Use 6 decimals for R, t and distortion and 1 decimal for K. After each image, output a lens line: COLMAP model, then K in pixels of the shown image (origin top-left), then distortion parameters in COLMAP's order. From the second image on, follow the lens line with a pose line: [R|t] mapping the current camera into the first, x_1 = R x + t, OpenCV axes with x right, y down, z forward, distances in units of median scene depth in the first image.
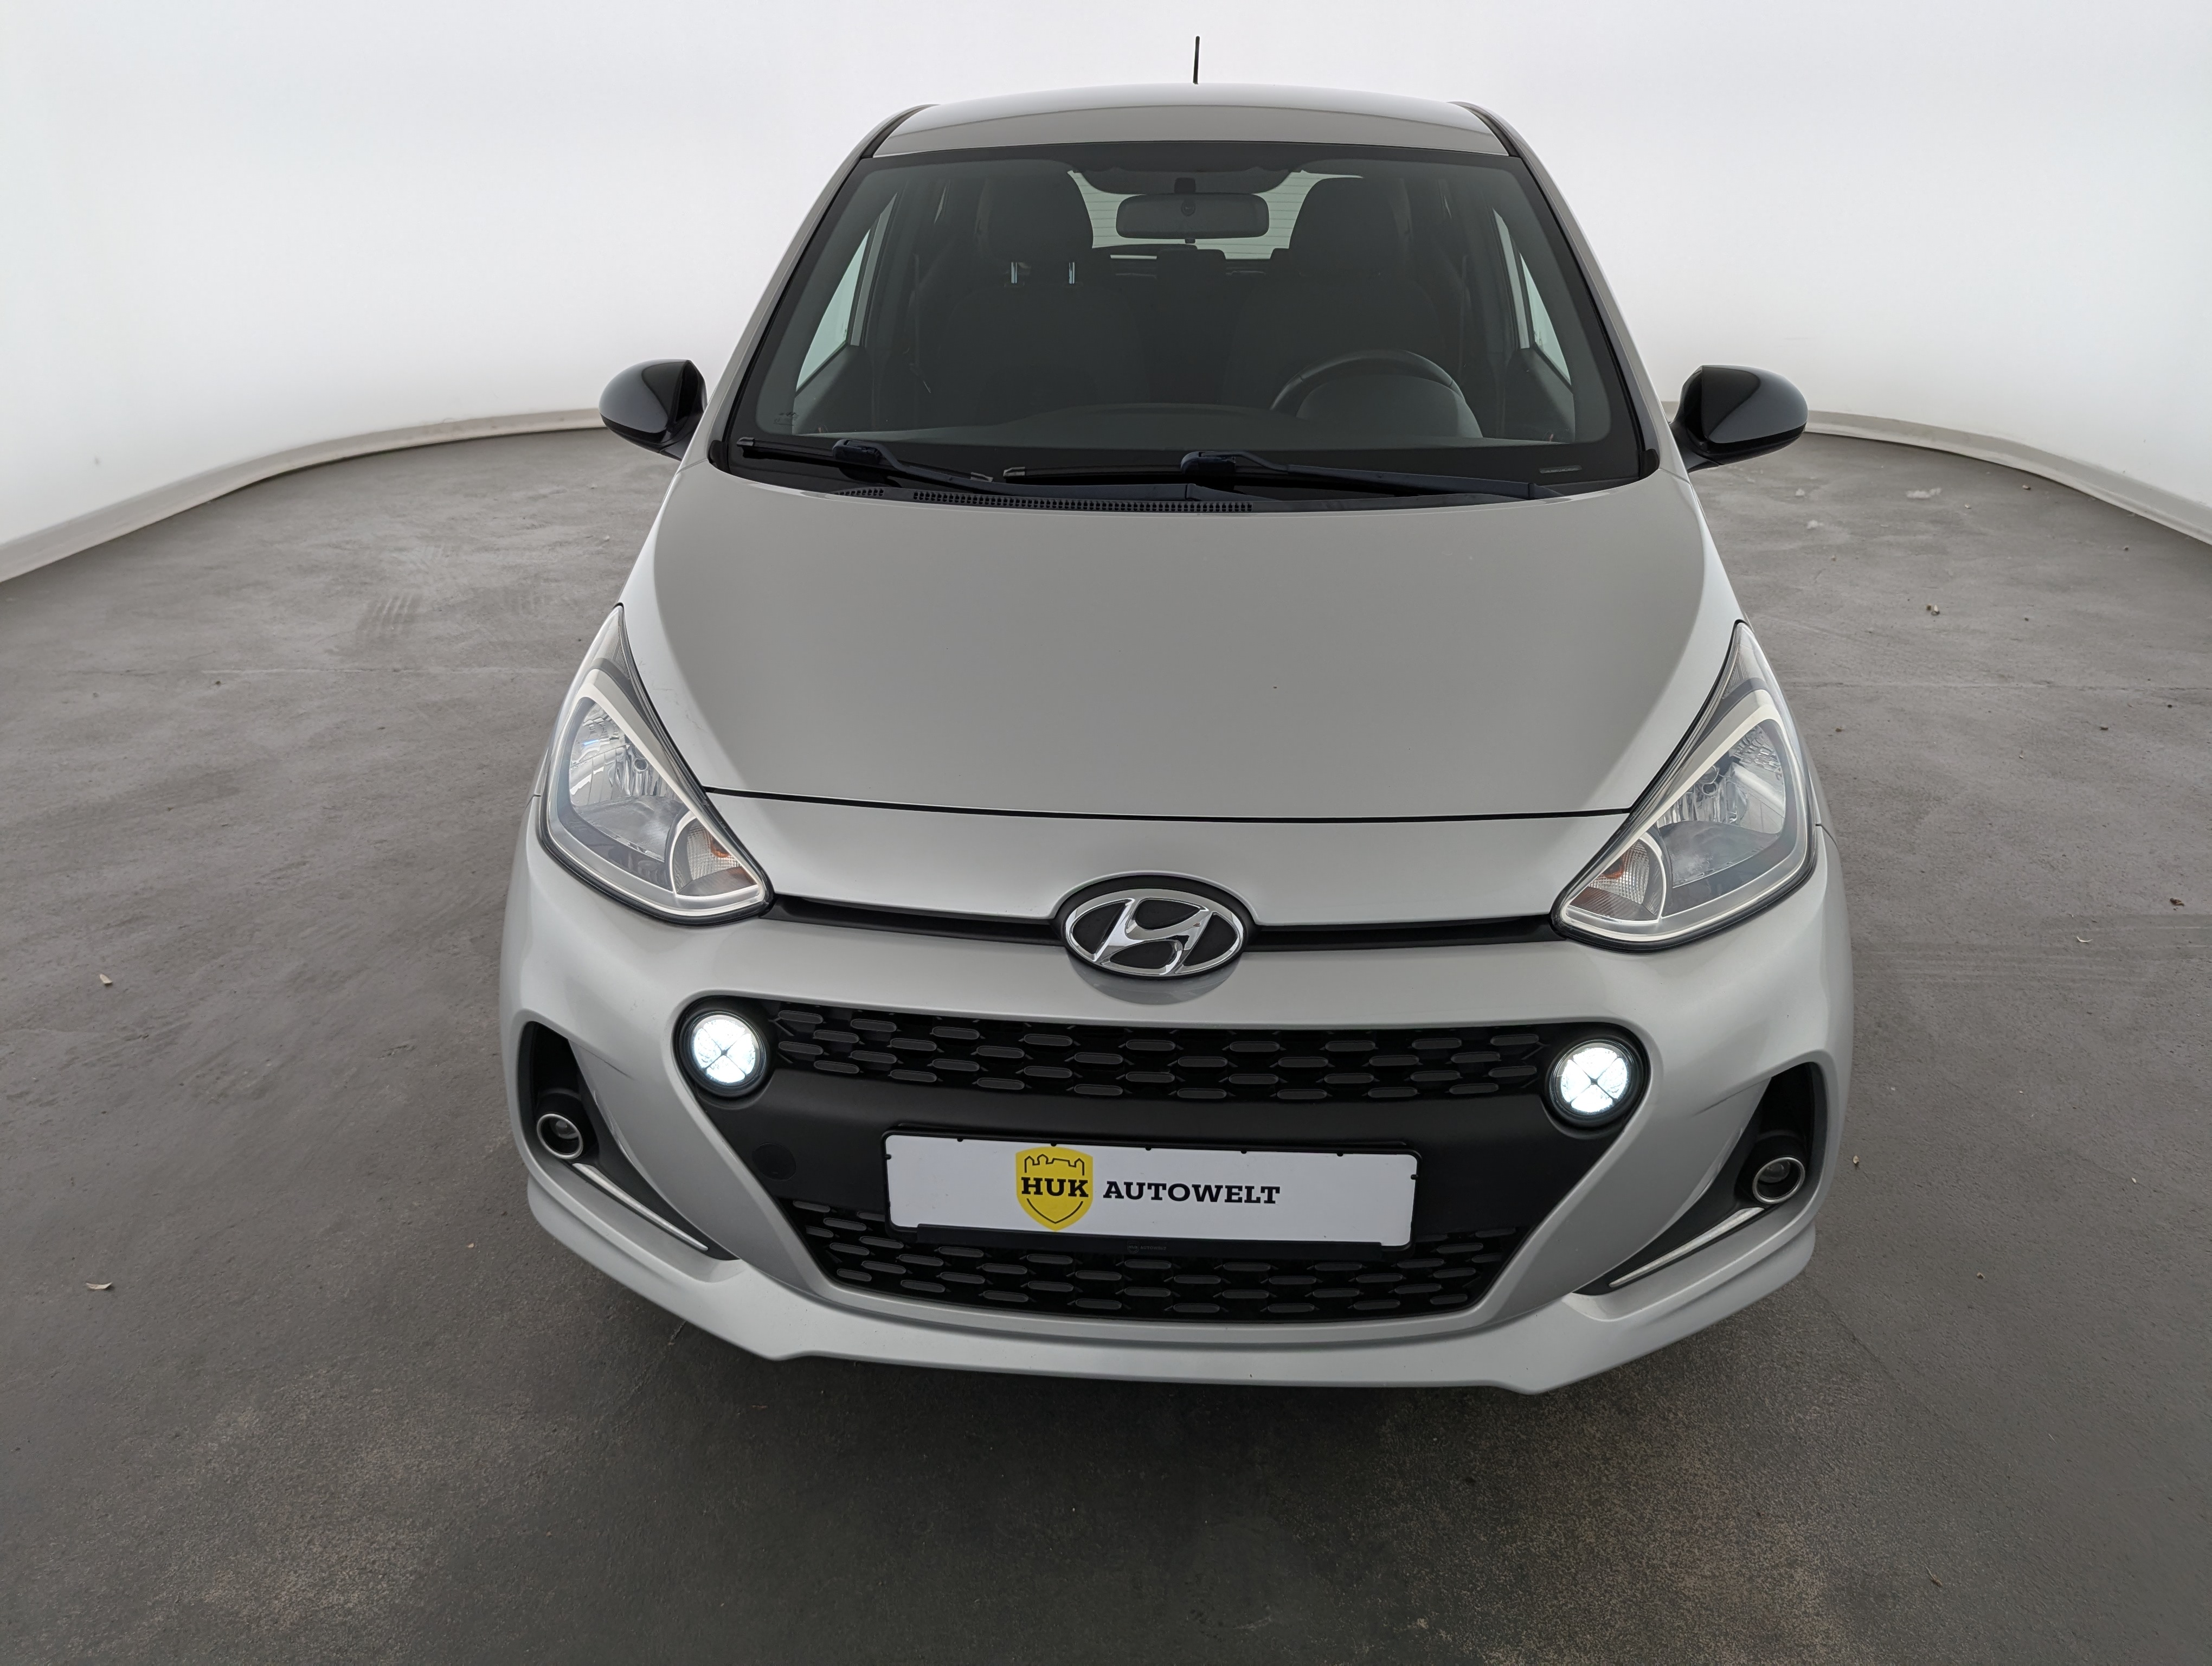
lens RADIAL K [[1554.3, 0, 1106.0], [0, 1554.3, 833.0], [0, 0, 1]] dist [0.047313, 0.000403]
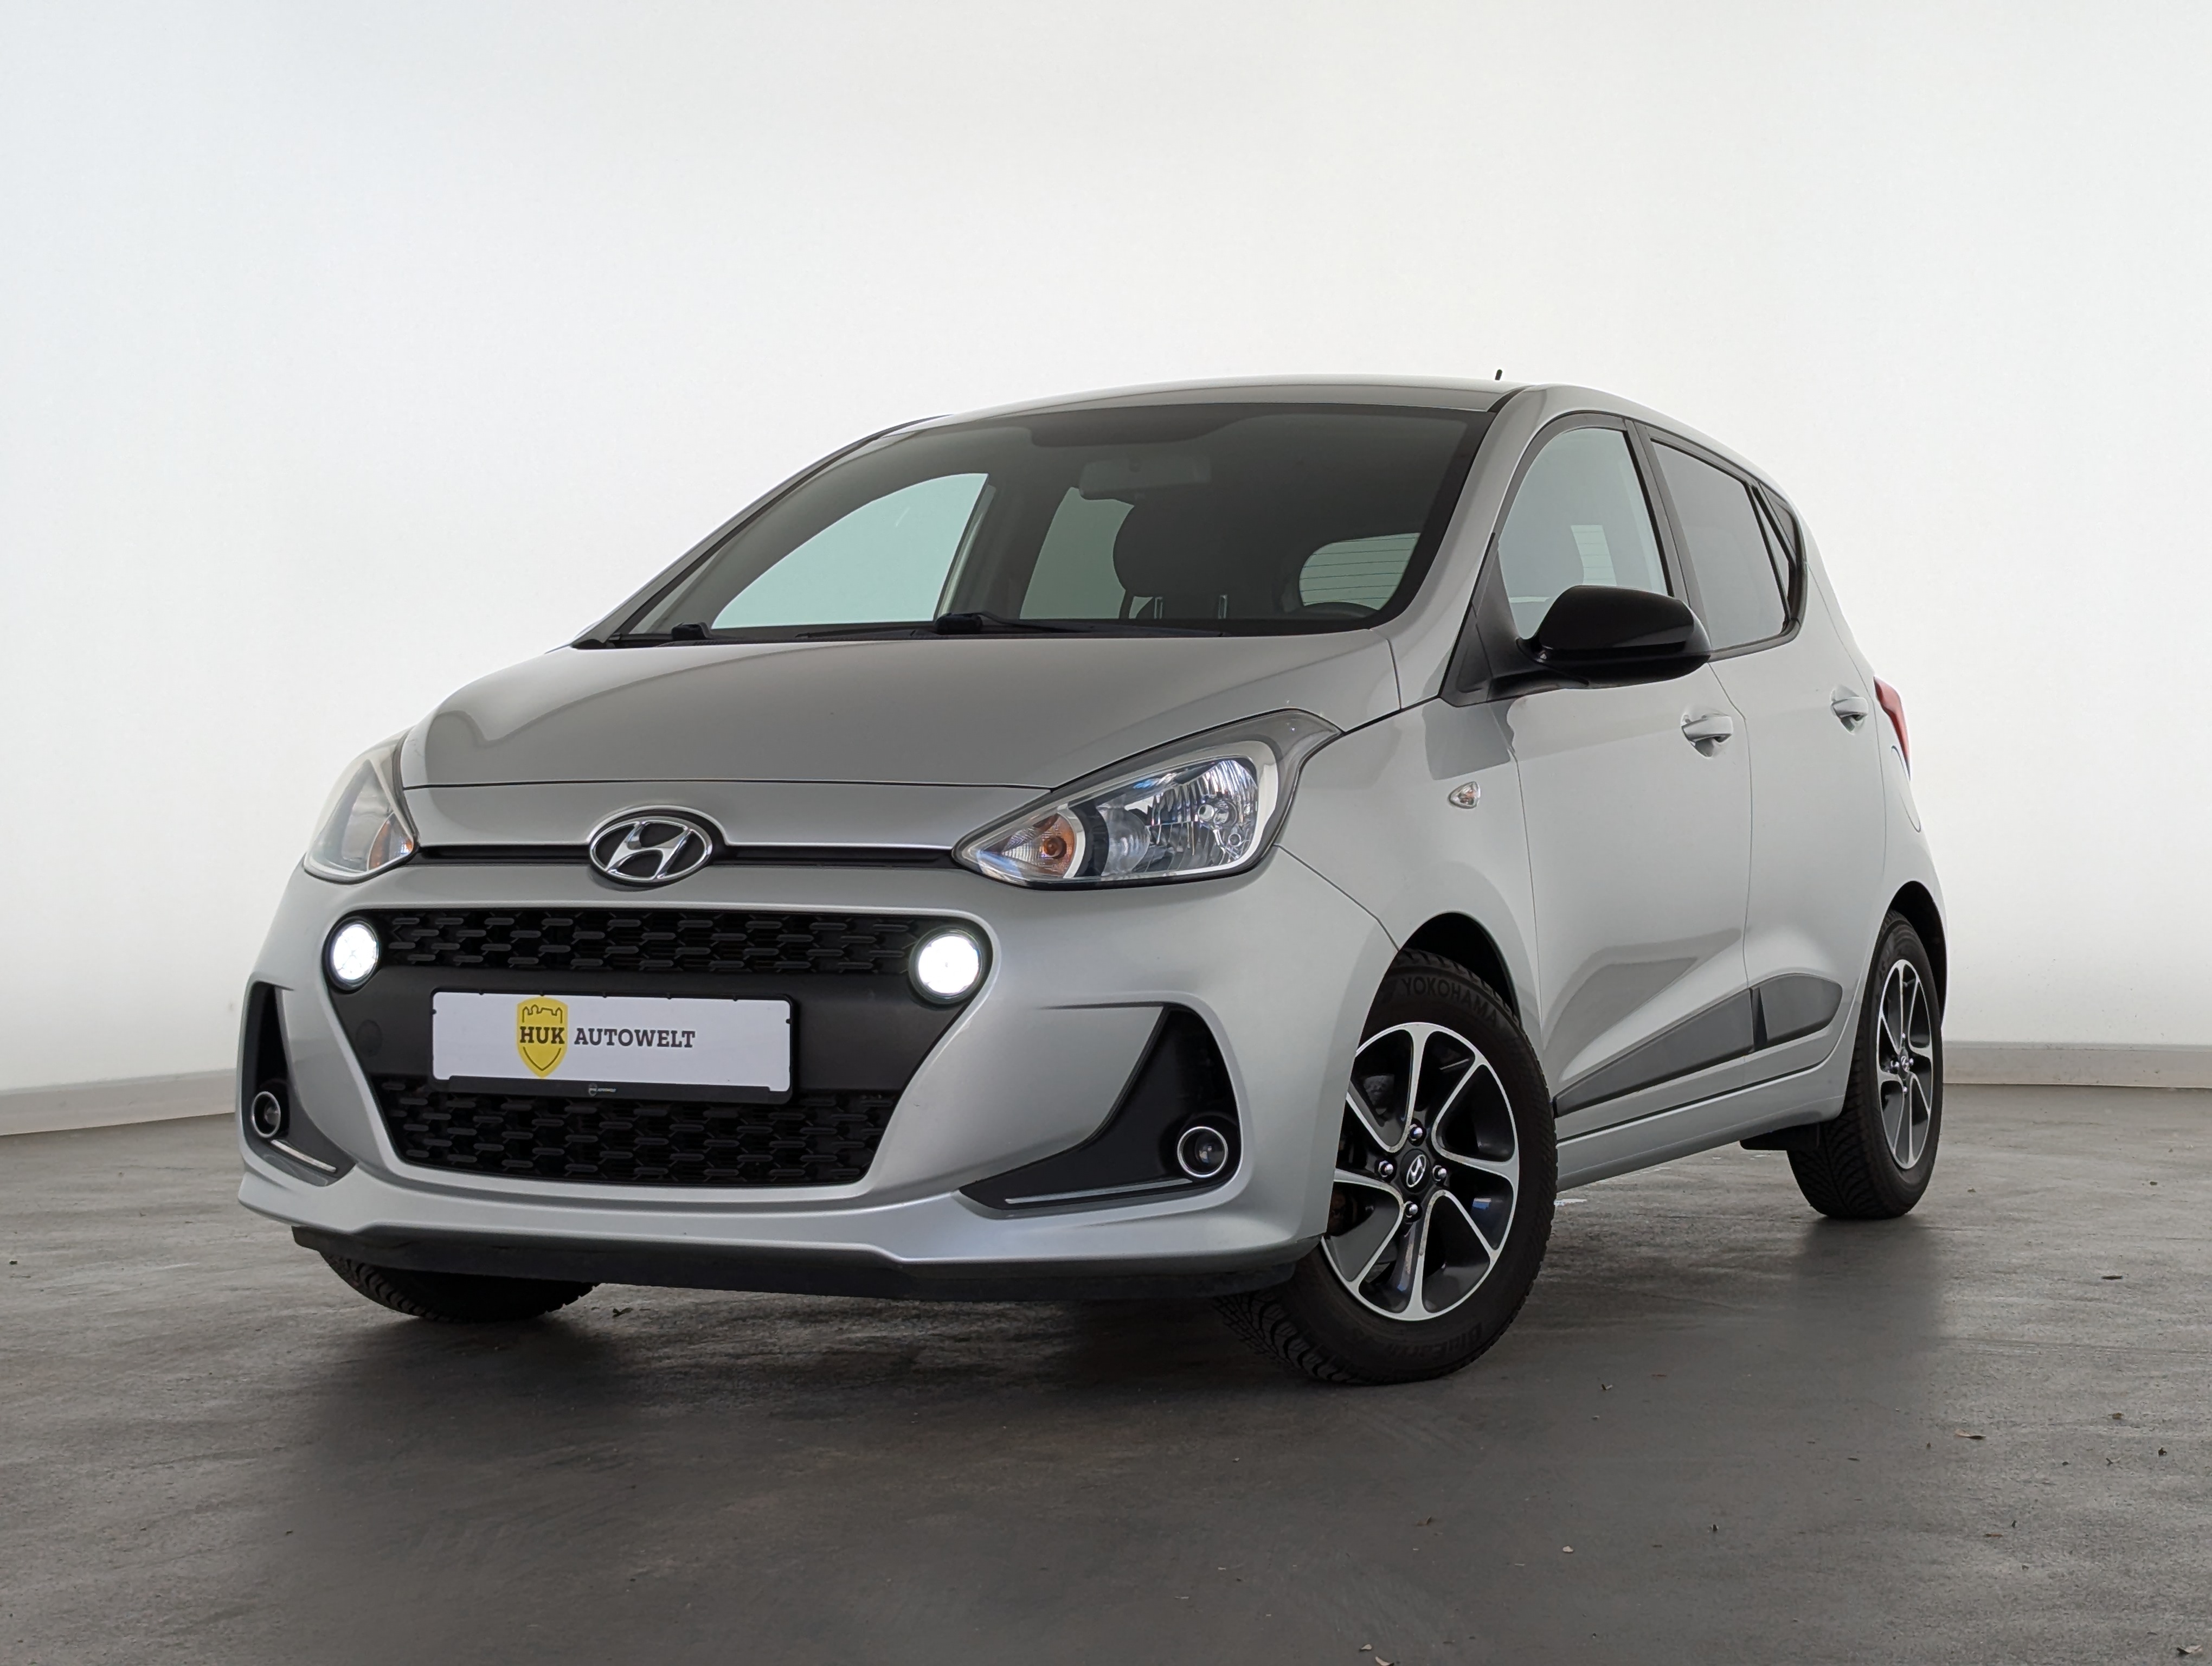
lens RADIAL K [[3338.2, 0, 1106.0], [0, 3338.2, 833.0], [0, 0, 1]] dist [0.021617, 0.019794]
pose [[0.940972, 0.010707, -0.338315, 1.229890], [-0.146555, 0.913843, -0.378698, 0.971101], [0.305112, 0.405926, 0.861470, -1.182135]]
